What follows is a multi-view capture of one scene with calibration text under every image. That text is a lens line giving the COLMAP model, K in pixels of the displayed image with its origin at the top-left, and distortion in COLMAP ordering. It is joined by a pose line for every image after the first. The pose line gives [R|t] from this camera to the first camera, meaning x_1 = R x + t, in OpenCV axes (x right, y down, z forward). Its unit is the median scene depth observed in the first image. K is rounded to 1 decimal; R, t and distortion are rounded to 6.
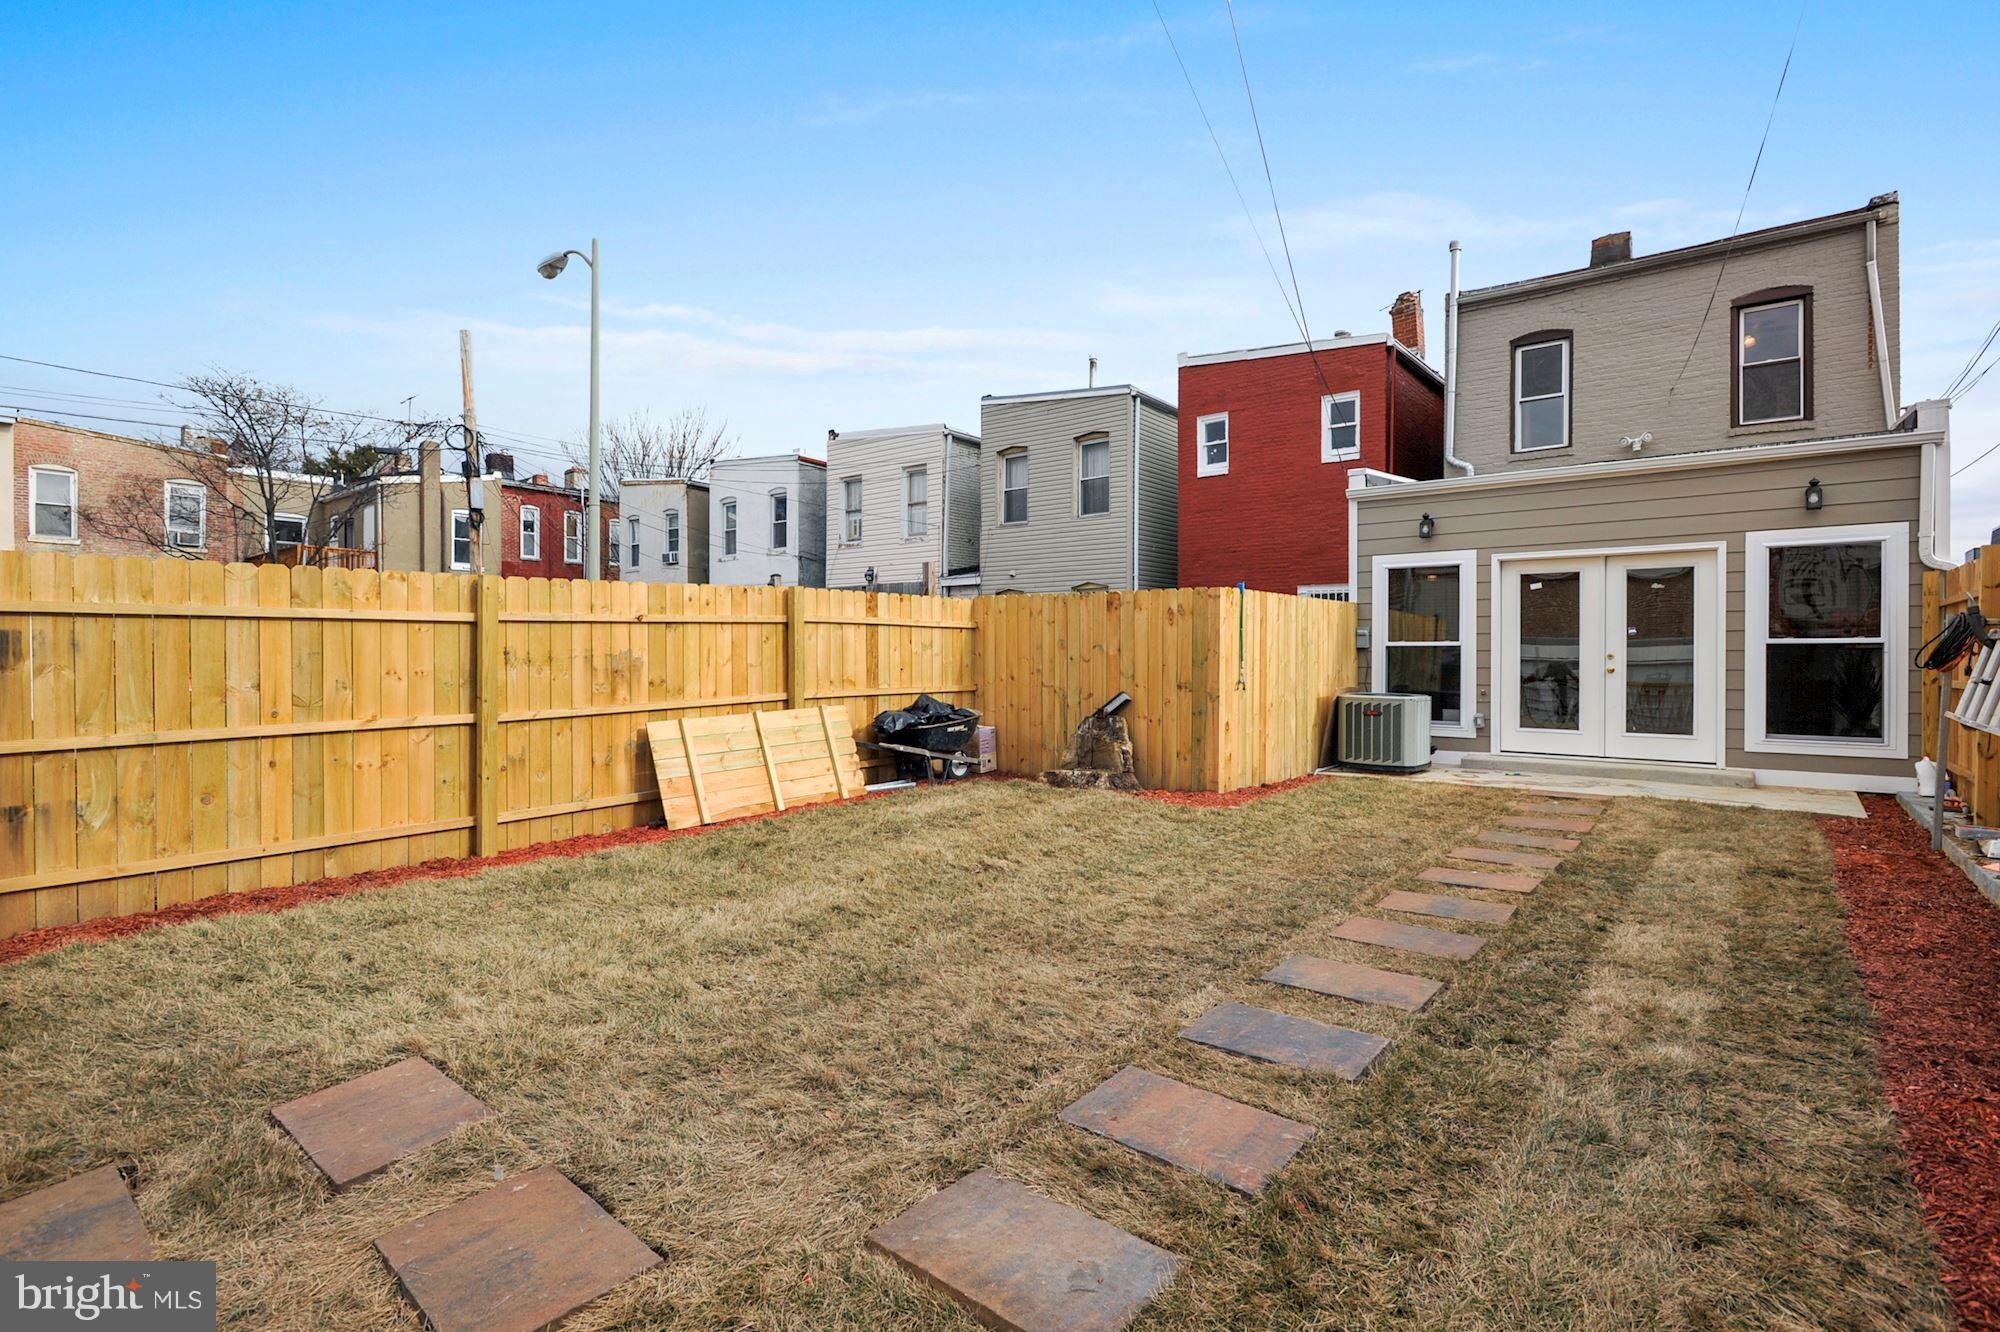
lens RADIAL K [[914.7, 0, 991.1], [0, 914.7, 636.8], [0, 0, 1]] dist [-0.004016, 0.001413]
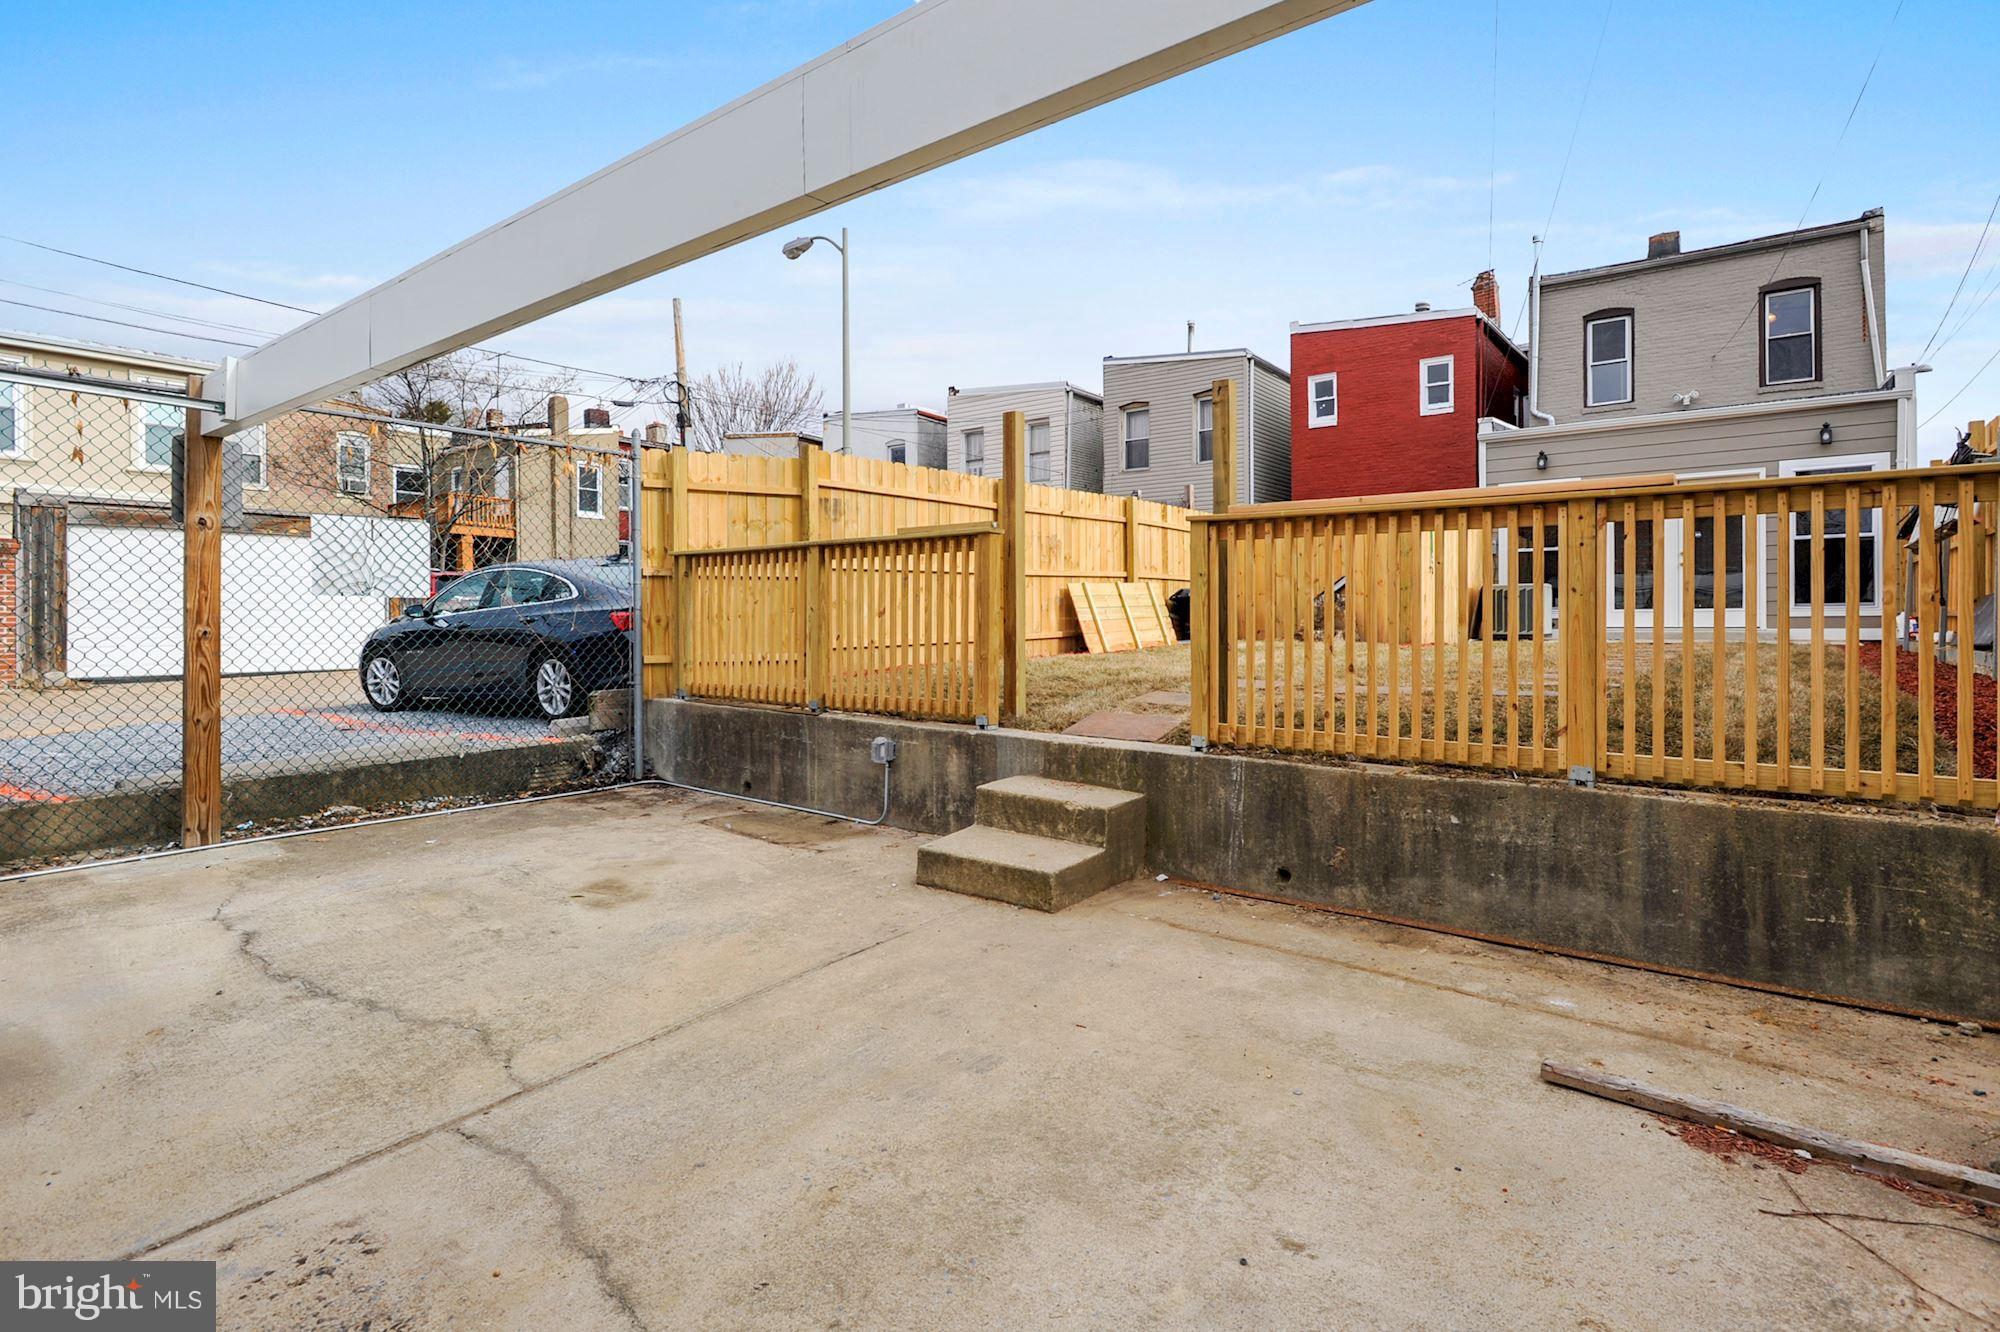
lens RADIAL K [[965.9, 0, 1004.5], [0, 965.9, 603.7], [0, 0, 1]] dist [-0.000789, -0.001253]
pose [[0.999328, -0.005421, 0.036246, -0.265430], [0.005505, 0.999982, -0.002209, 0.064192], [-0.036233, 0.002407, 0.999340, -0.278655]]
